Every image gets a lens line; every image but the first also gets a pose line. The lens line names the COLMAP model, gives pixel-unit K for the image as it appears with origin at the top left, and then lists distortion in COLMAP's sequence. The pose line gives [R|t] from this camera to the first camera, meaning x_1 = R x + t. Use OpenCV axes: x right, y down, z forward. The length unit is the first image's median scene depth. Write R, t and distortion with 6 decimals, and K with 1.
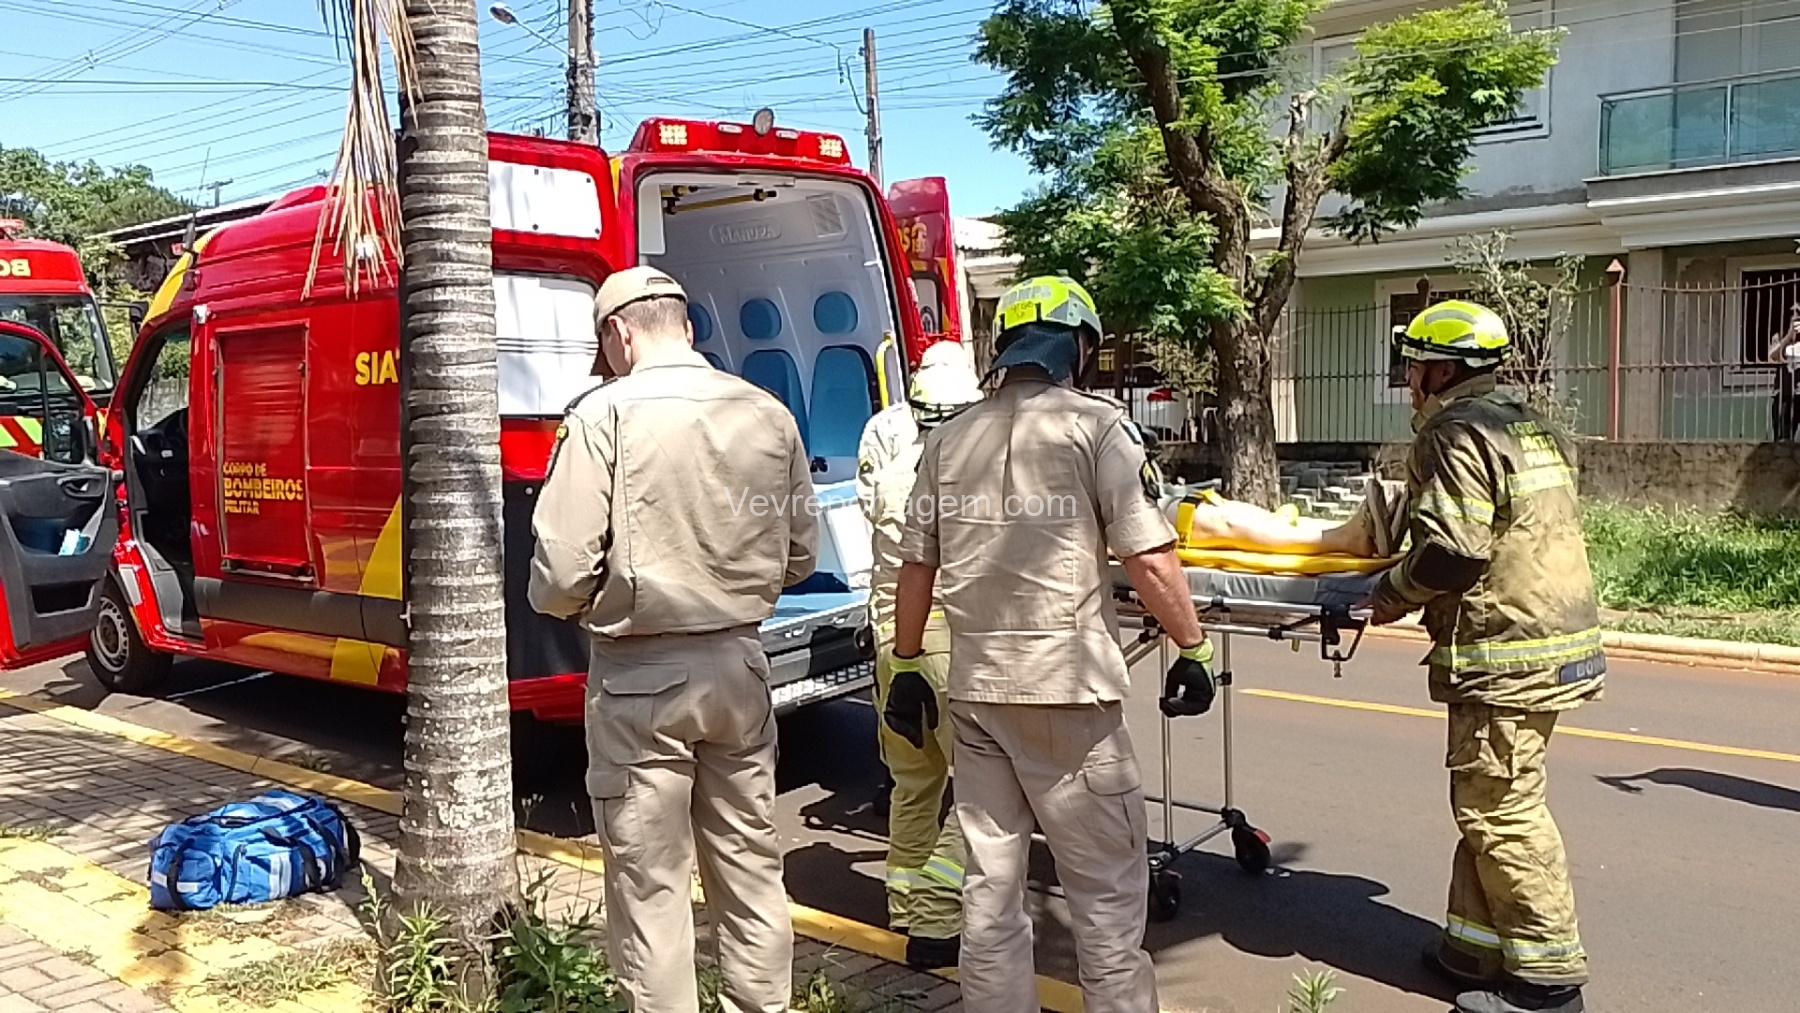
lens RADIAL K [[1495.3, 0, 903.7], [0, 1495.3, 517.0], [0, 0, 1]] dist [0.092418, -0.152166]
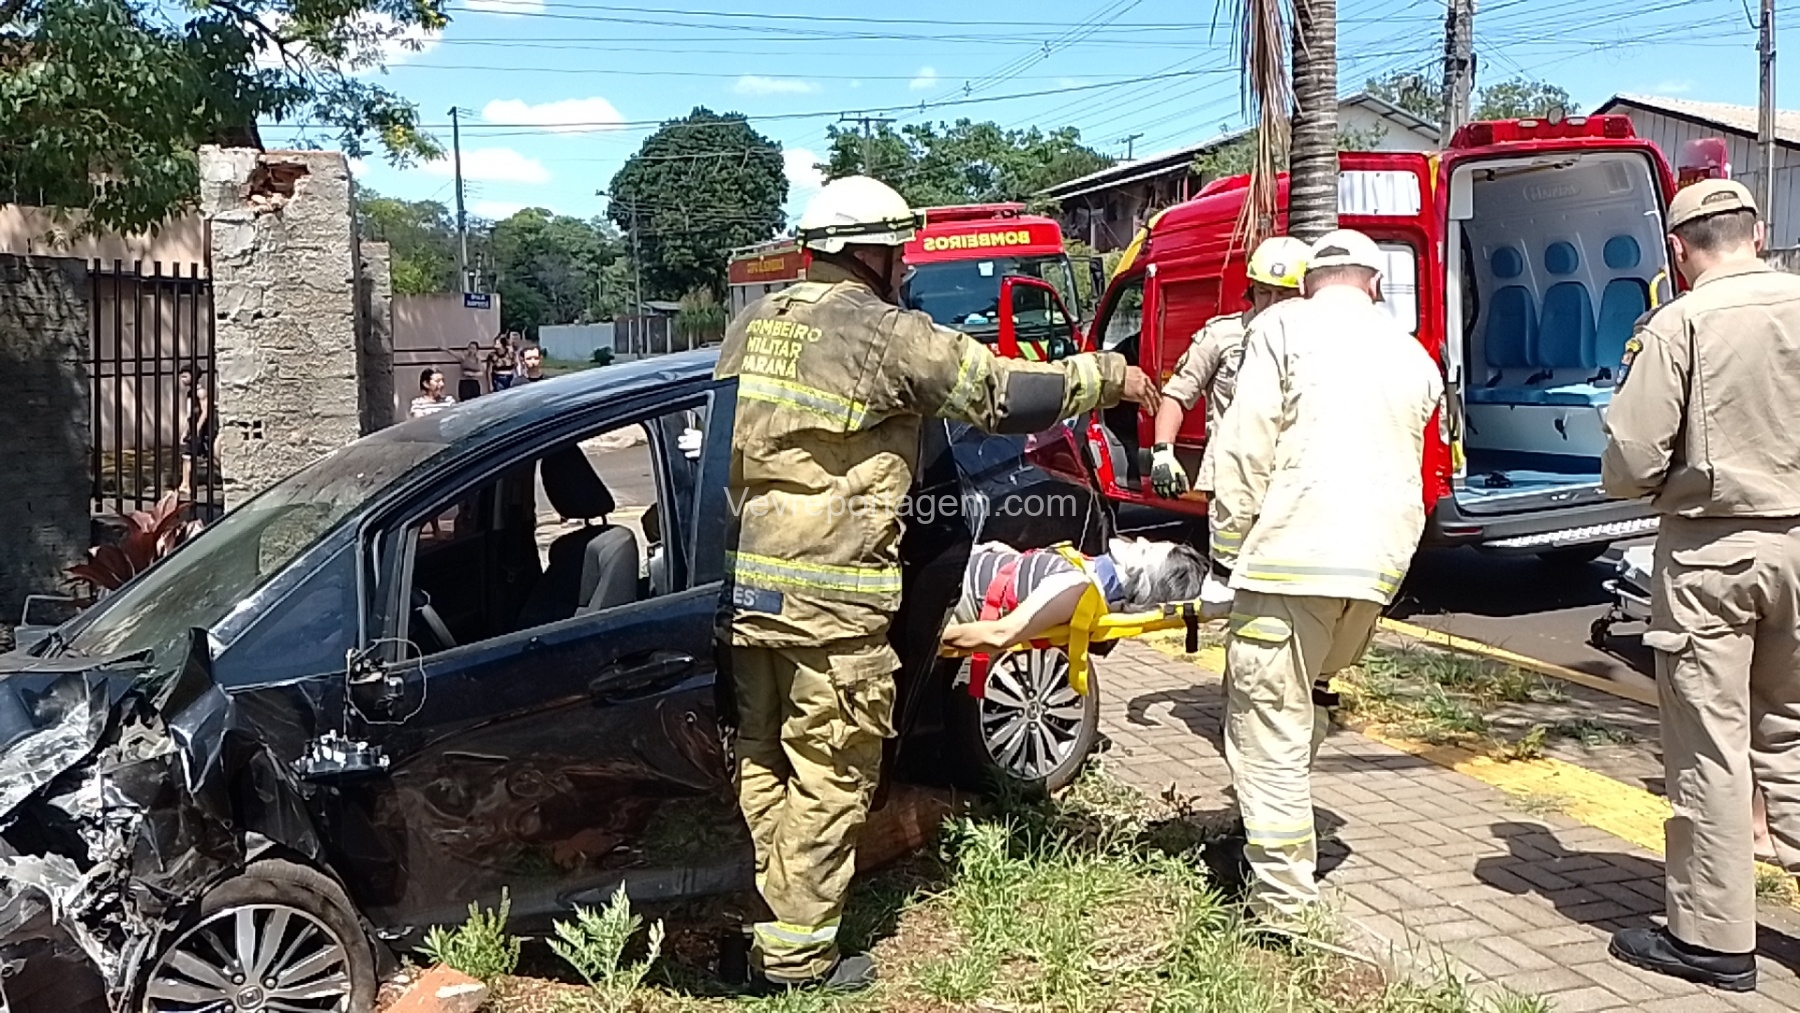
lens RADIAL K [[1495.3, 0, 901.8], [0, 1495.3, 505.2], [0, 0, 1]] dist [0.092418, -0.152166]
pose [[0.844521, 0.053833, -0.532810, 0.114178], [-0.032305, 0.998244, 0.049655, 0.027693], [0.534547, -0.024723, 0.844777, -0.347317]]
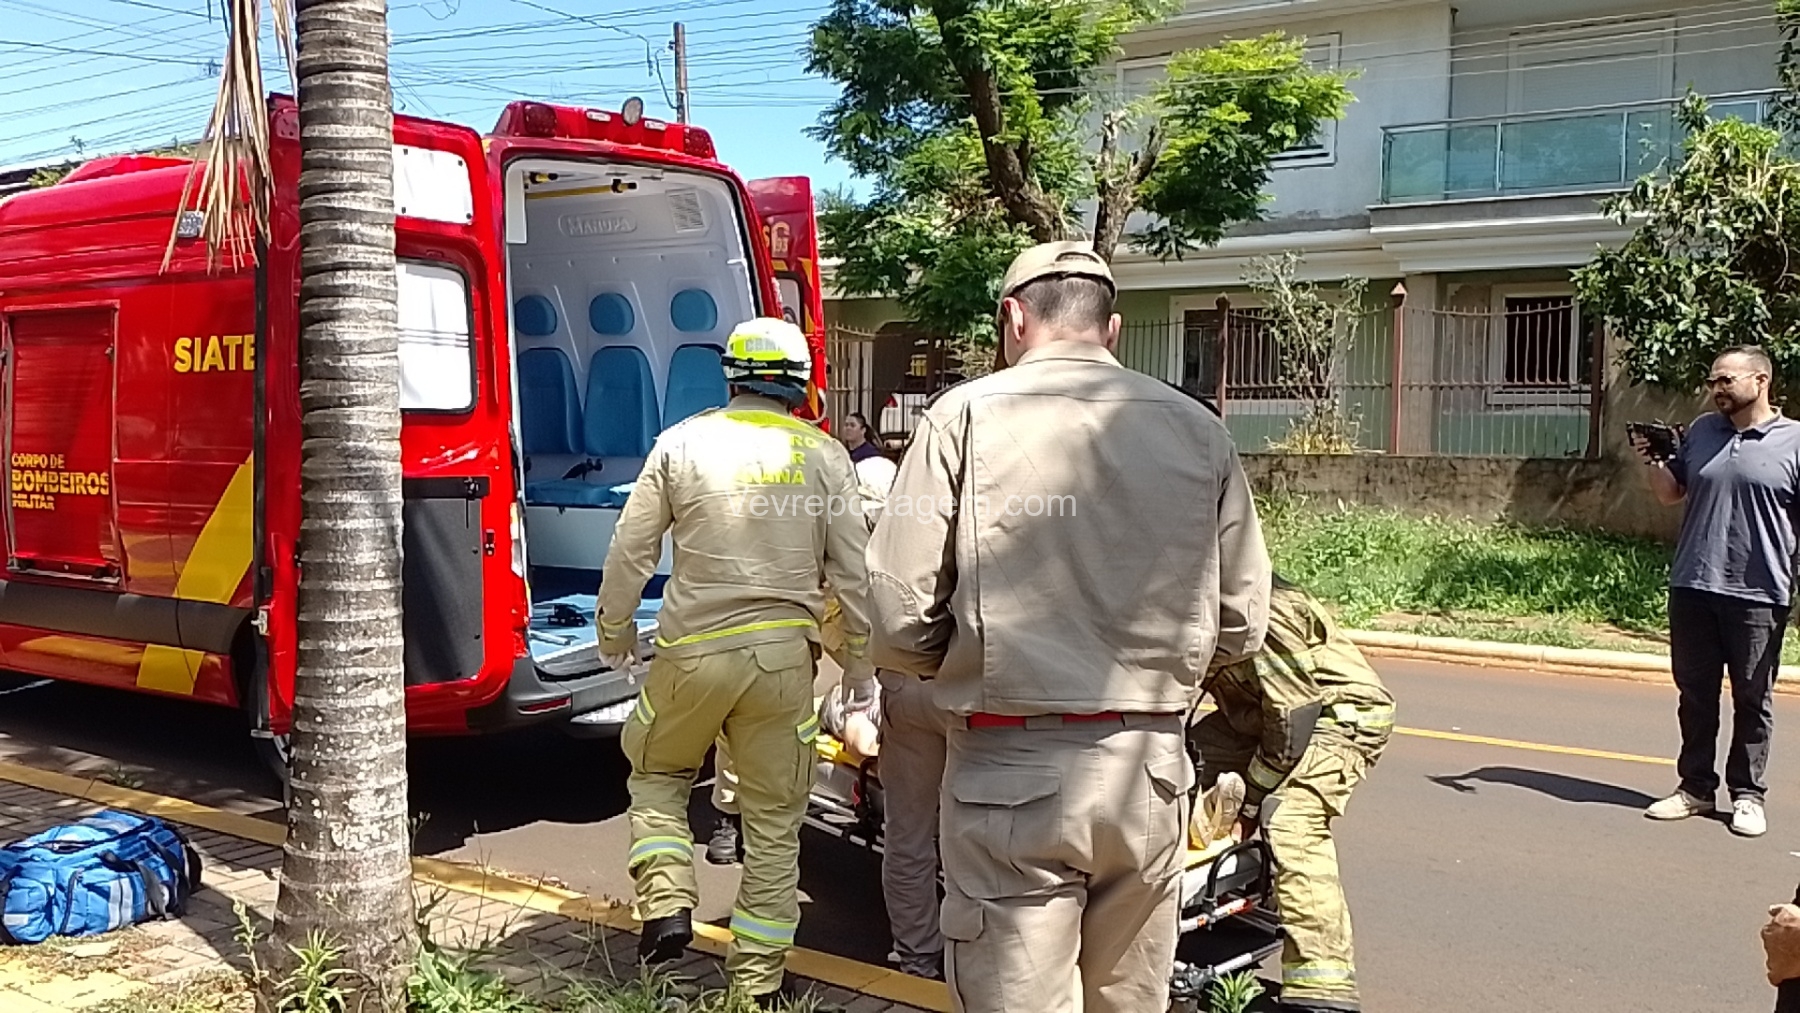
lens RADIAL K [[1495.3, 0, 905.5], [0, 1495.3, 510.9], [0, 0, 1]] dist [0.092418, -0.152166]
pose [[0.989125, 0.011127, 0.146657, -0.043666], [-0.010286, 0.999926, -0.006491, -0.000461], [-0.146719, 0.004912, 0.989166, 0.010819]]
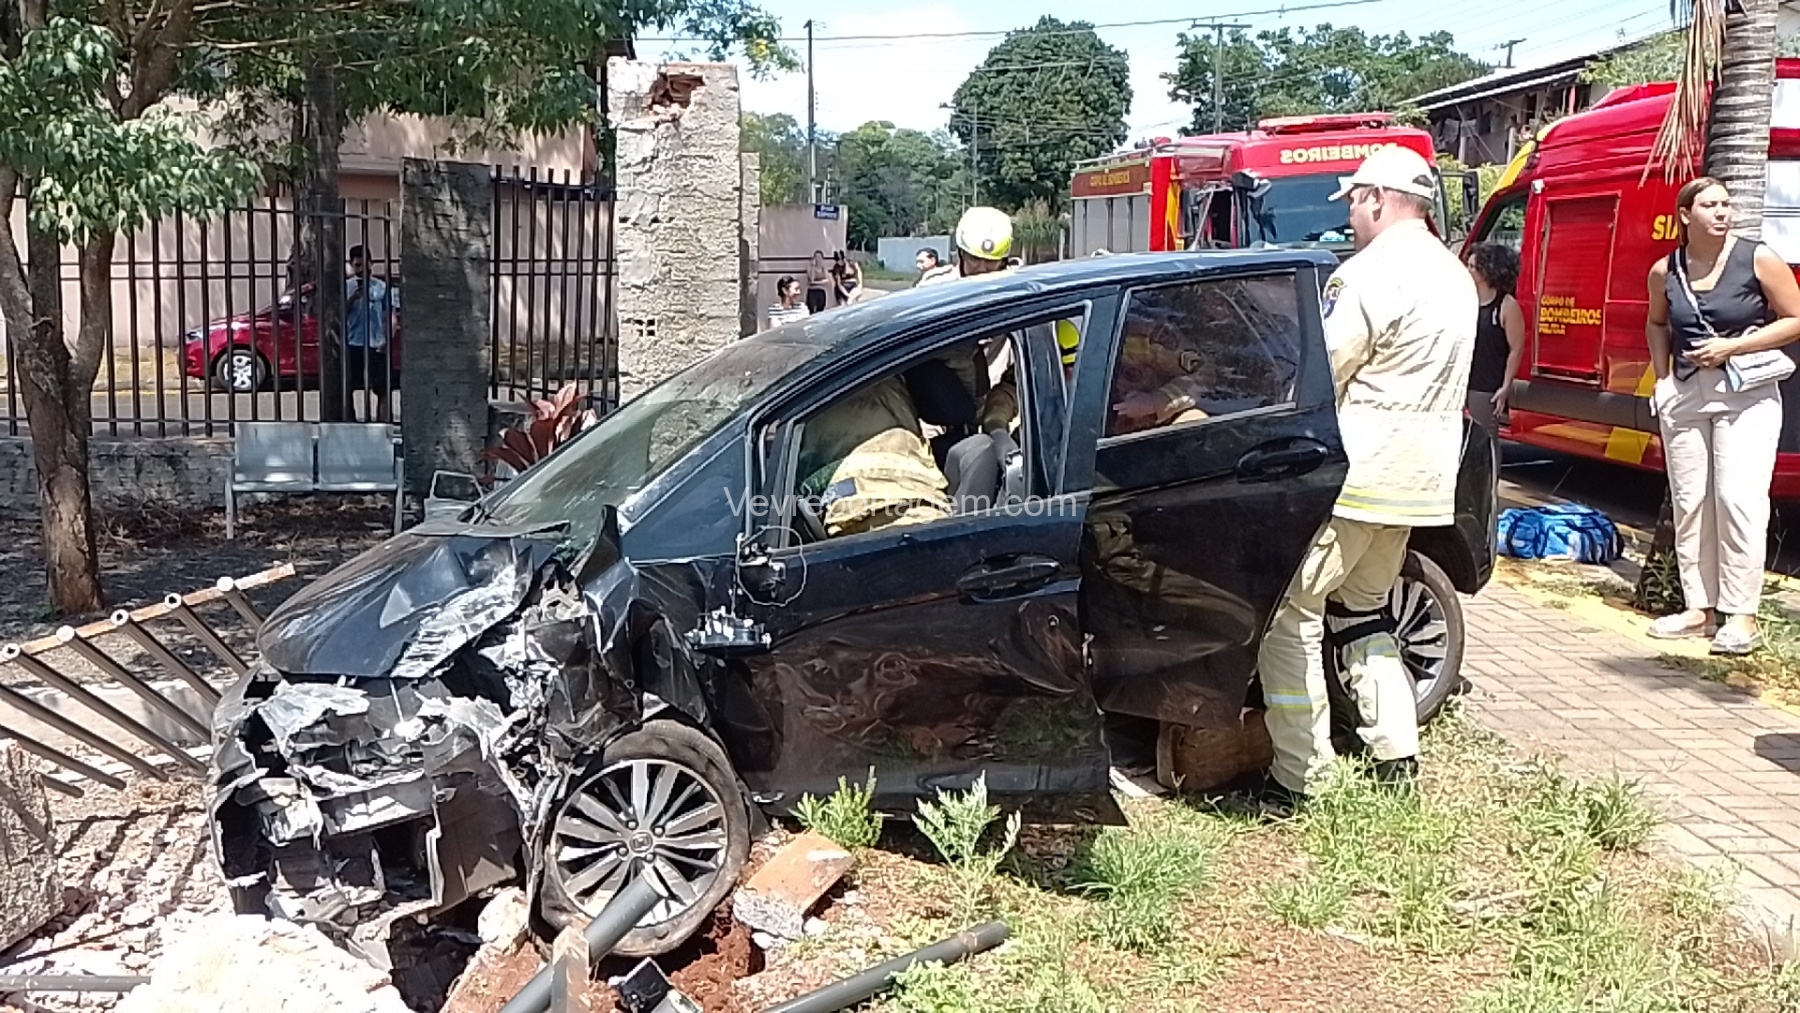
lens RADIAL K [[1495.3, 0, 900.9], [0, 1495.3, 506.8], [0, 0, 1]] dist [0.092418, -0.152166]
pose [[0.708381, 0.129873, -0.693779, 0.107434], [-0.067716, 0.990897, 0.116351, 0.029984], [0.702574, -0.035441, 0.710727, -0.359744]]
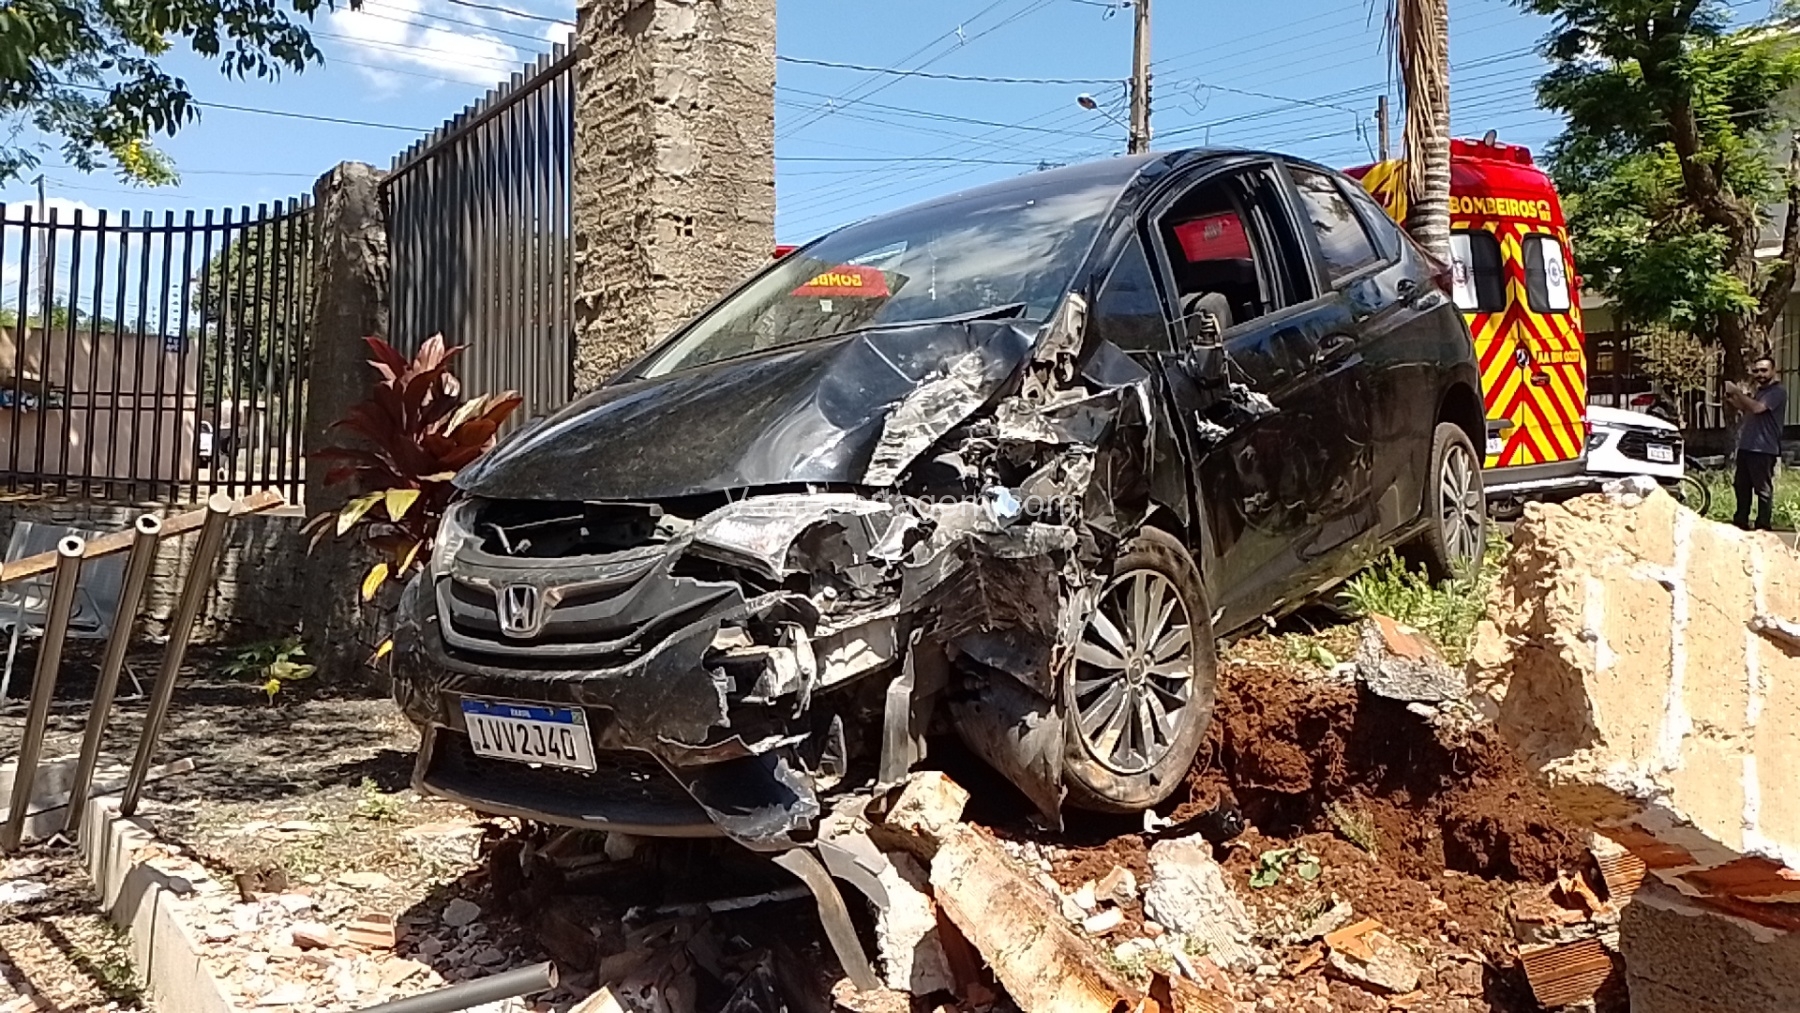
lens RADIAL K [[1418.3, 0, 906.7], [0, 1418.3, 516.3], [0, 0, 1]] dist [0.065089, -0.080319]
pose [[0.966004, 0.025546, -0.257263, -0.215451], [-0.035888, 0.998722, -0.035582, 0.164100], [0.256025, 0.043605, 0.965686, -0.467269]]
